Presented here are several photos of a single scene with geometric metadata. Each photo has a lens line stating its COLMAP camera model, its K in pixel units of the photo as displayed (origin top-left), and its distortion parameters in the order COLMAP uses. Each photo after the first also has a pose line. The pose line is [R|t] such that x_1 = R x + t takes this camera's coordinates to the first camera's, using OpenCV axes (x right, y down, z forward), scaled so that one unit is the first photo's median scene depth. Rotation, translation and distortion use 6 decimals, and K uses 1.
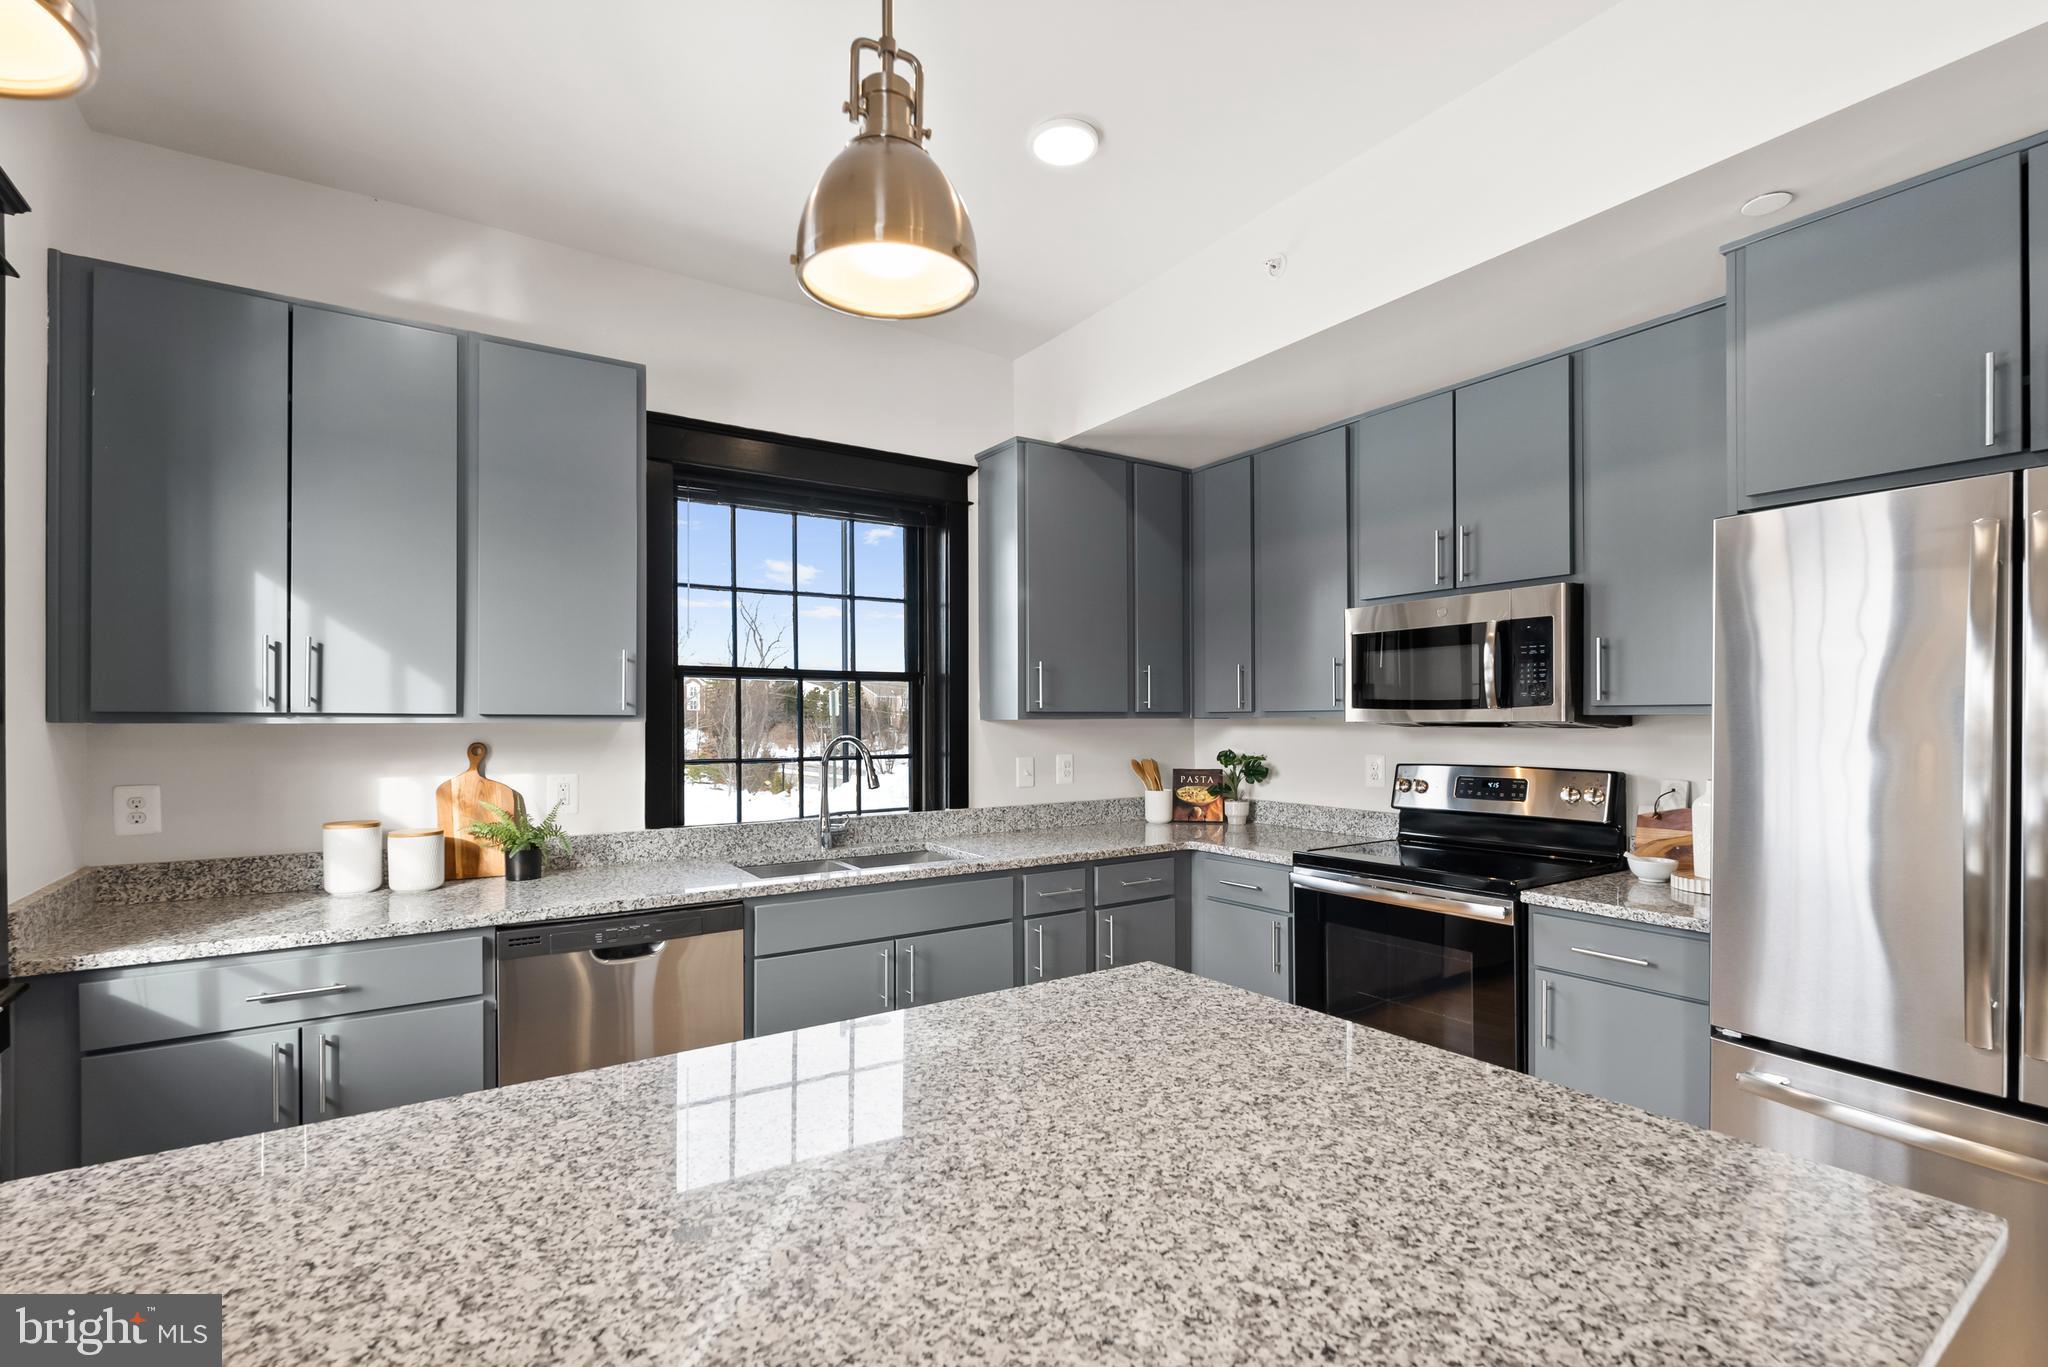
lens RADIAL K [[938.4, 0, 1026.7], [0, 938.4, 718.7], [0, 0, 1]] dist [-0.002583, 0.000164]
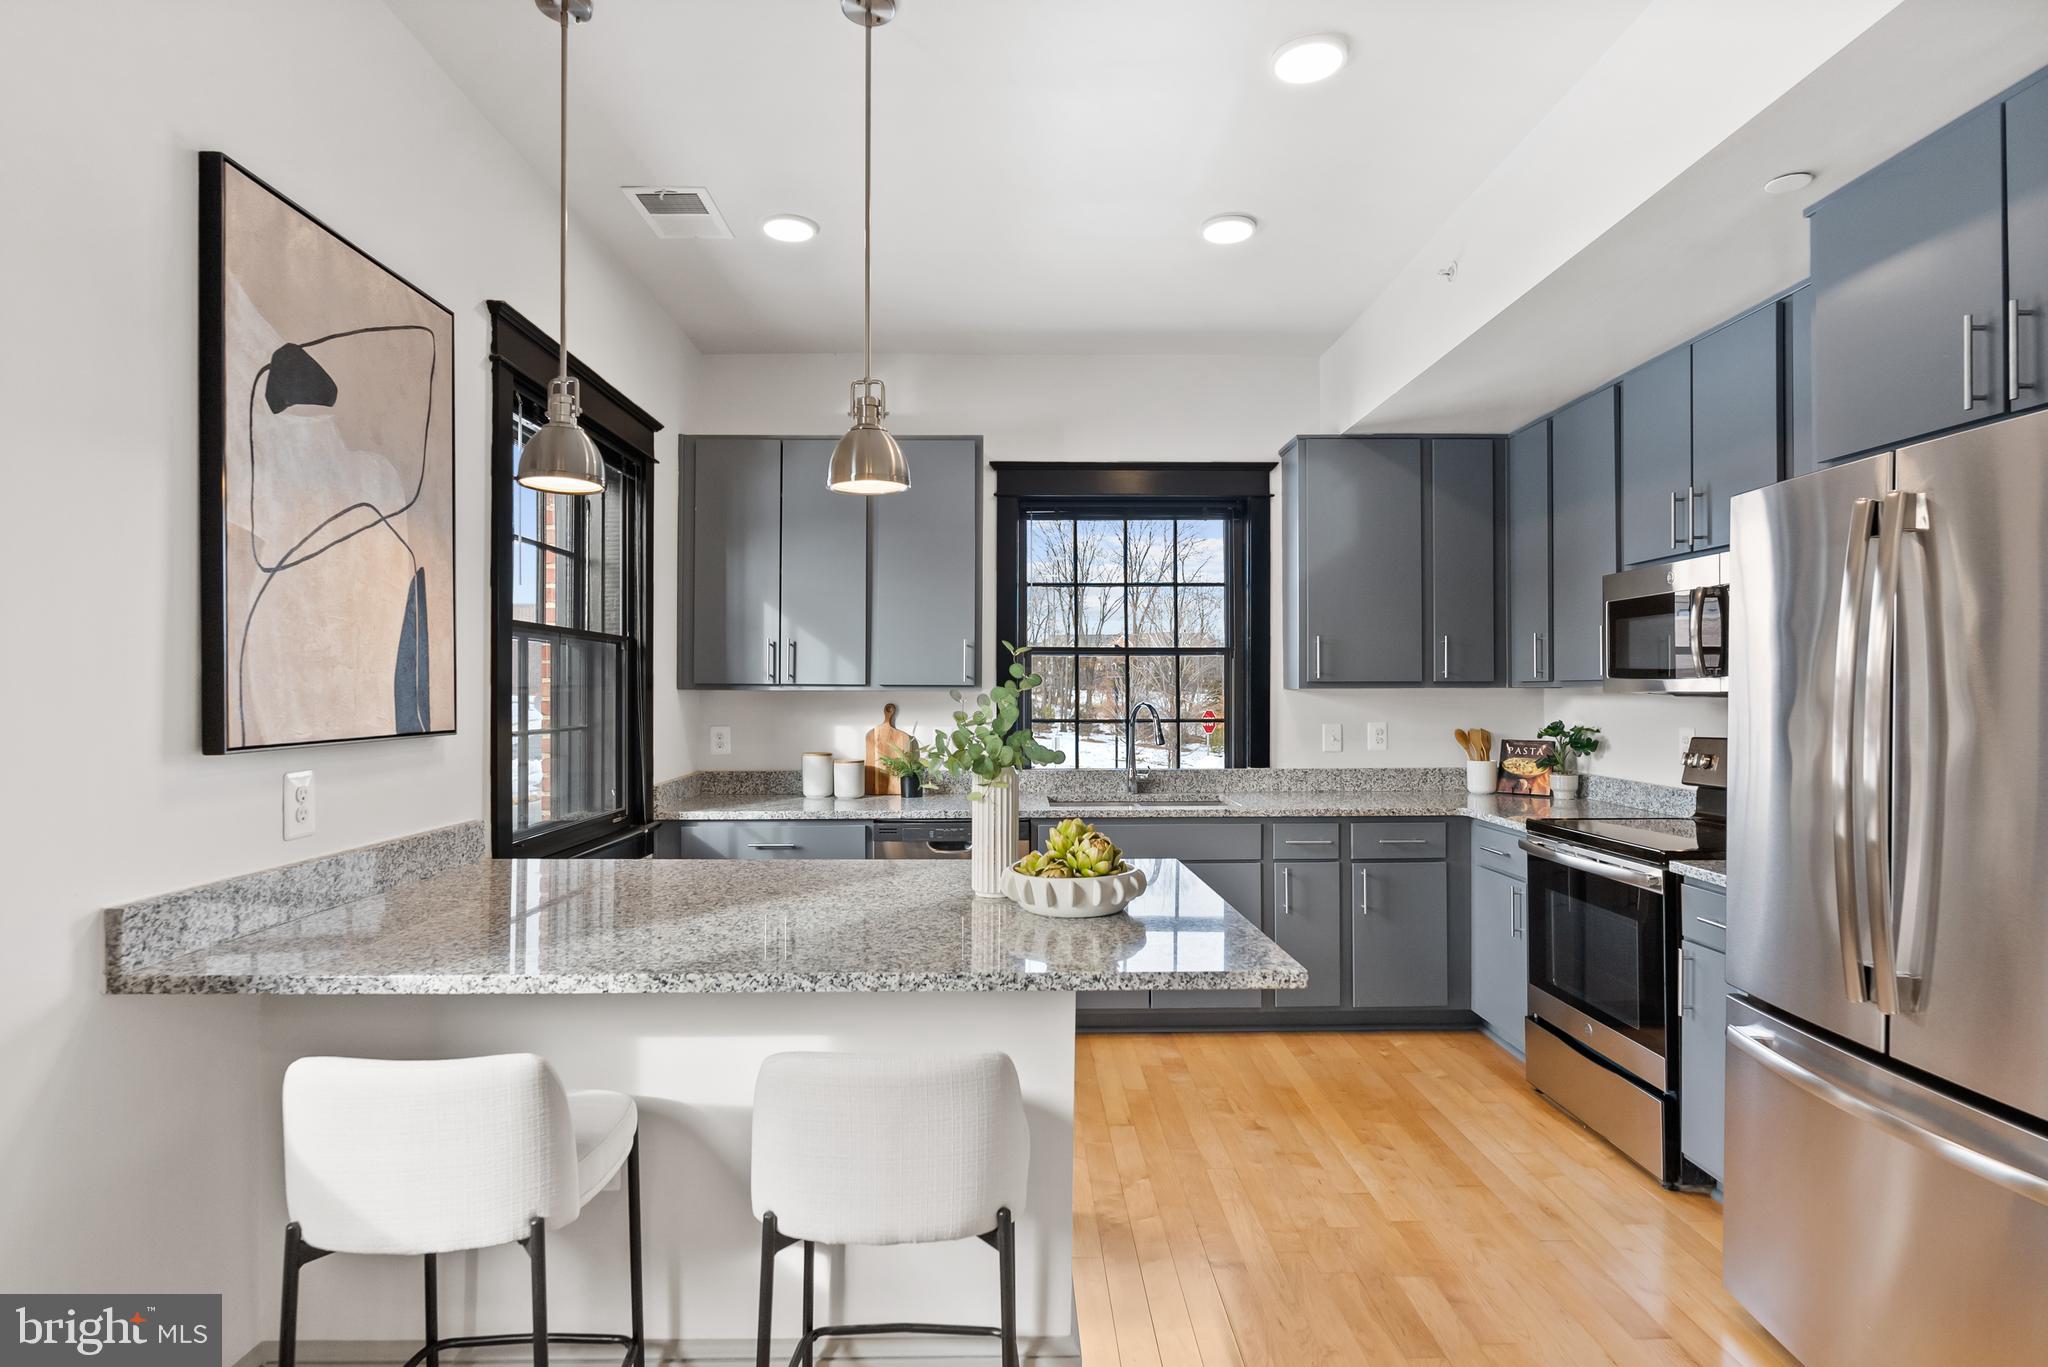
lens RADIAL K [[1050.2, 0, 1024.0], [0, 1050.2, 683.5], [0, 0, 1]] dist [-0.001792, 0.000191]
pose [[0.840300, -0.001437, -0.542119, 0.422800], [-0.000954, 0.999991, -0.004129, 0.000088], [0.542120, 0.003987, 0.840292, -0.241236]]
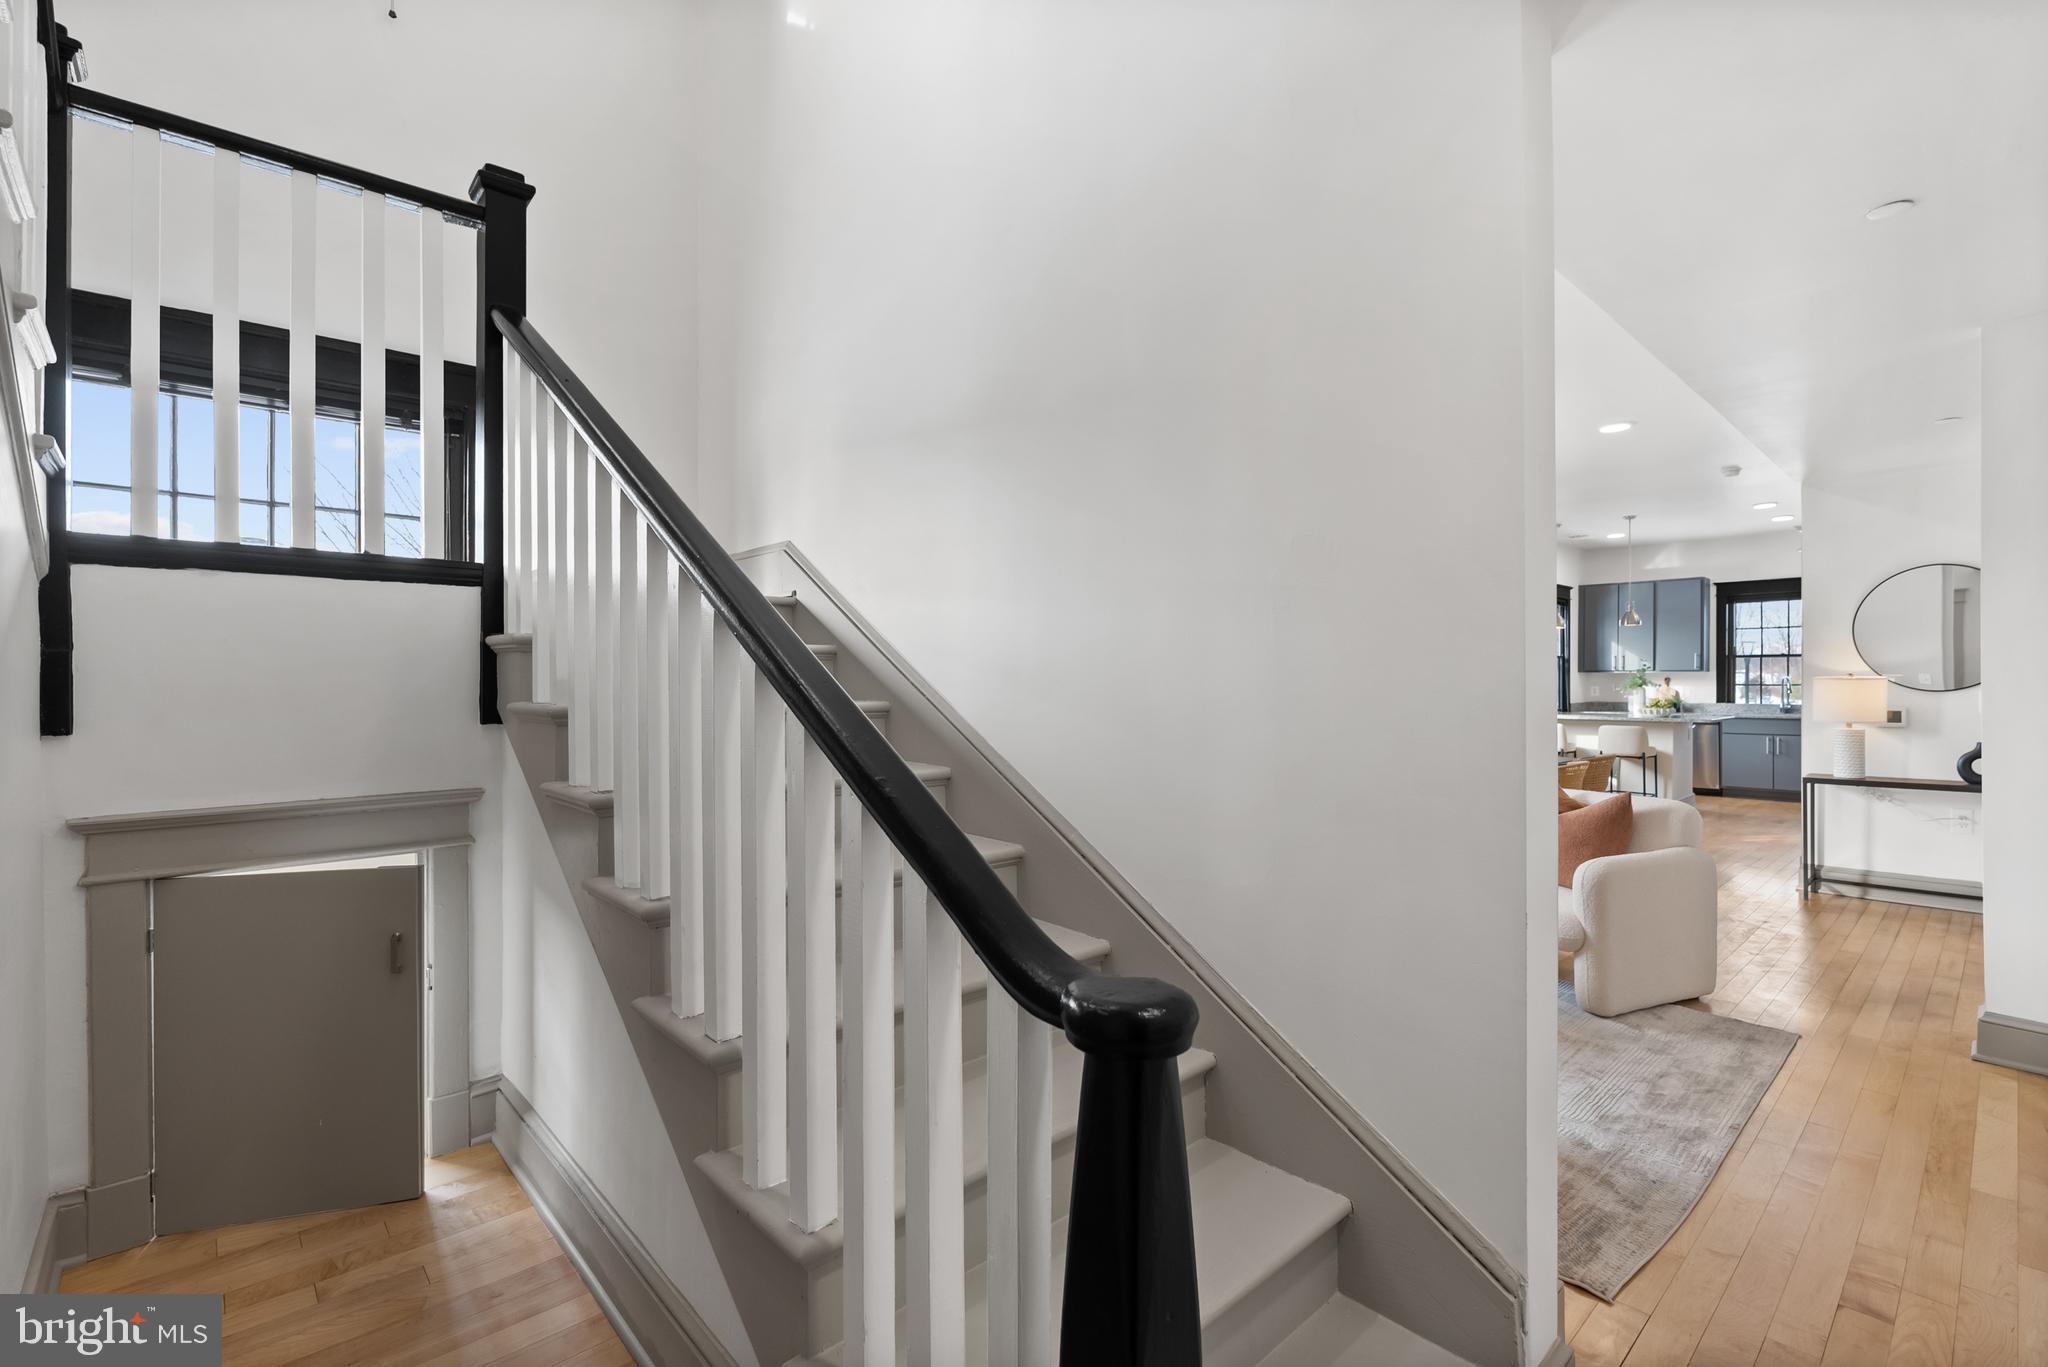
lens RADIAL K [[916.5, 0, 1026.8], [0, 916.5, 687.9], [0, 0, 1]] dist [-0.004299, 0.000084]
pose [[0.153863, 0.006919, -0.988068, 2.378709], [0.003036, 0.999967, 0.007476, 0.027435], [0.988087, -0.004150, 0.153837, -1.910047]]
